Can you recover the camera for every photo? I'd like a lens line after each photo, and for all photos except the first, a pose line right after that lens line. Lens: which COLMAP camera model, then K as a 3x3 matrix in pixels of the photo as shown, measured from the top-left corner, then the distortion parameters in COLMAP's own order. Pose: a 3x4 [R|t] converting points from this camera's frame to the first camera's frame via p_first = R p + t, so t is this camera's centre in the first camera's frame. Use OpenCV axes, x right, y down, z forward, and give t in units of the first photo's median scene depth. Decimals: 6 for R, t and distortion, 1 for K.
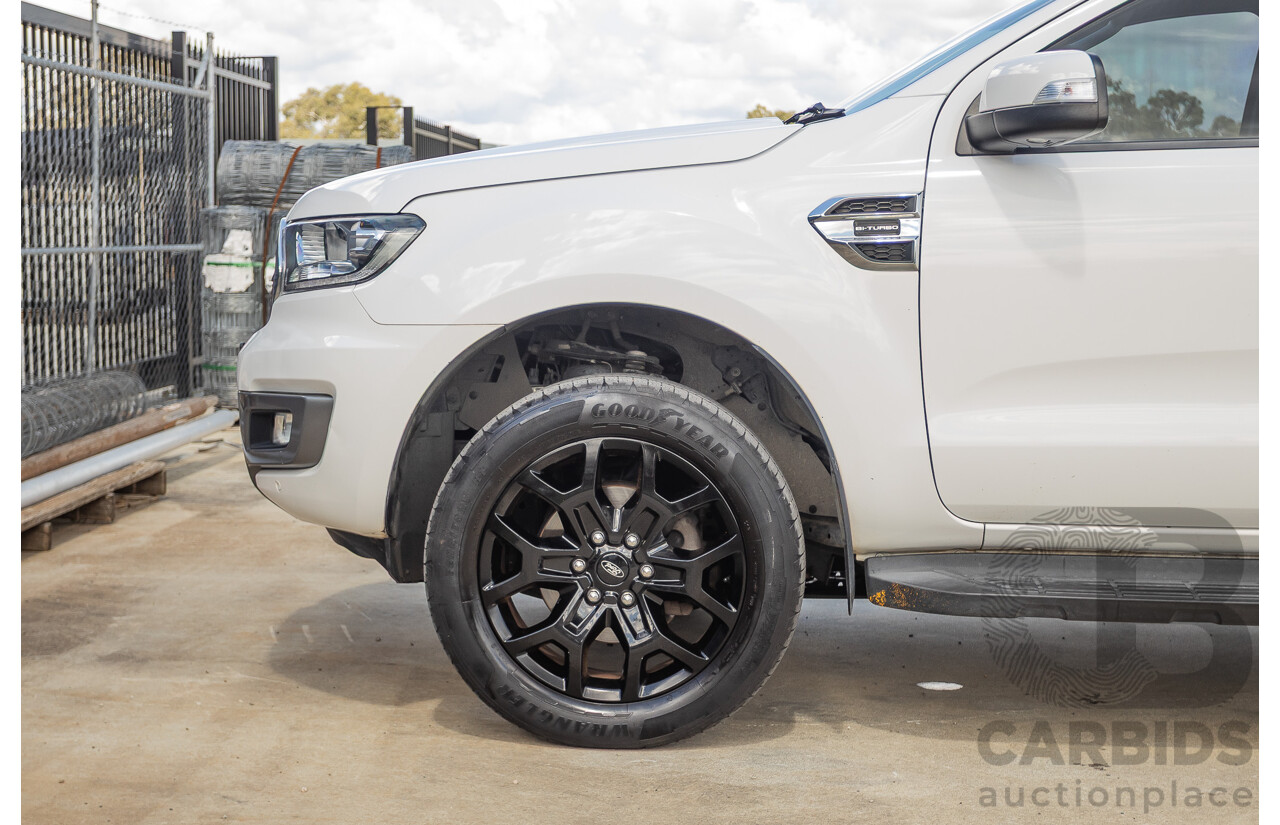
lens RADIAL K [[2003.4, 0, 640.0], [0, 2003.4, 412.5], [0, 0, 1]] dist [-0.022599, 0.021558]
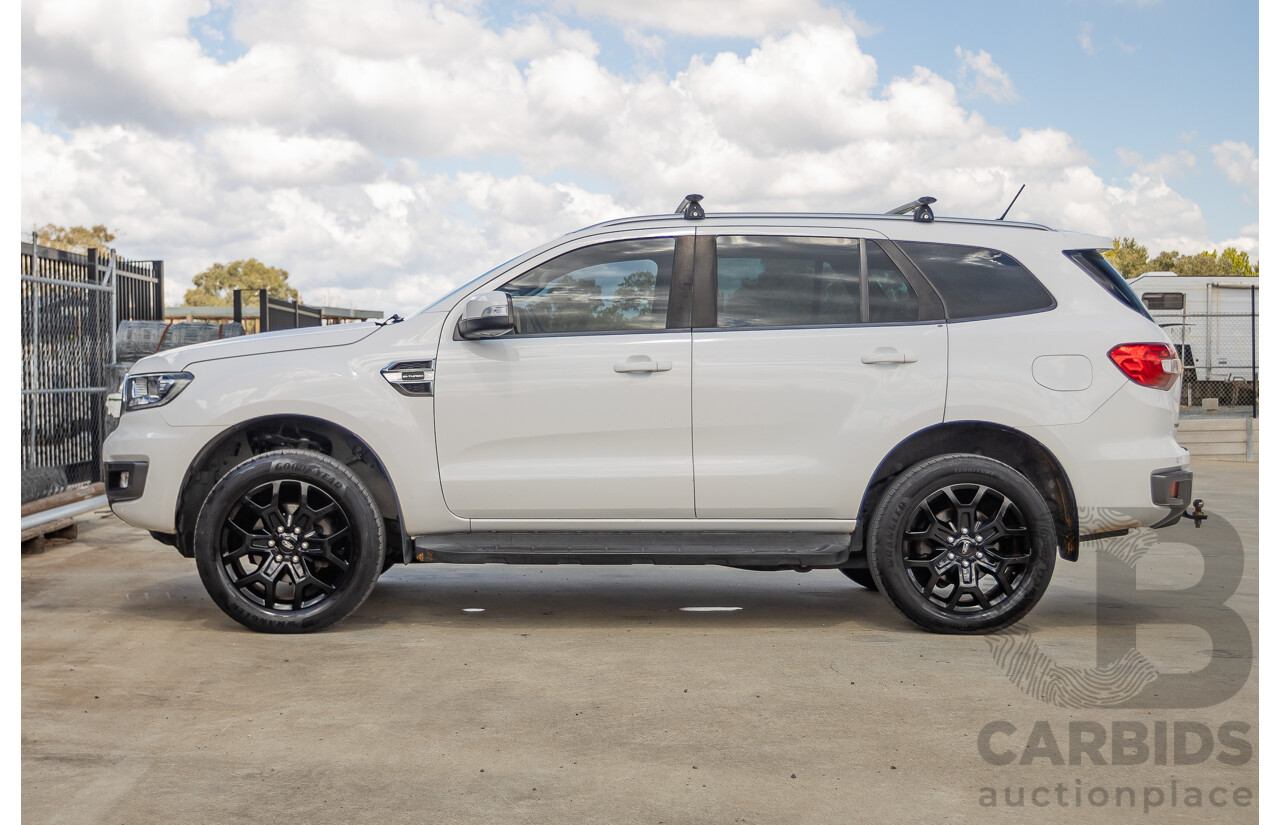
lens RADIAL K [[1700.0, 0, 640.1], [0, 1700.0, 432.9], [0, 0, 1]] dist [-0.008037, 0.015630]
pose [[0.997440, -0.013841, 0.070158, 0.211789], [0.017563, 0.998455, -0.052717, 0.058779], [-0.069320, 0.053814, 0.996142, -0.709642]]
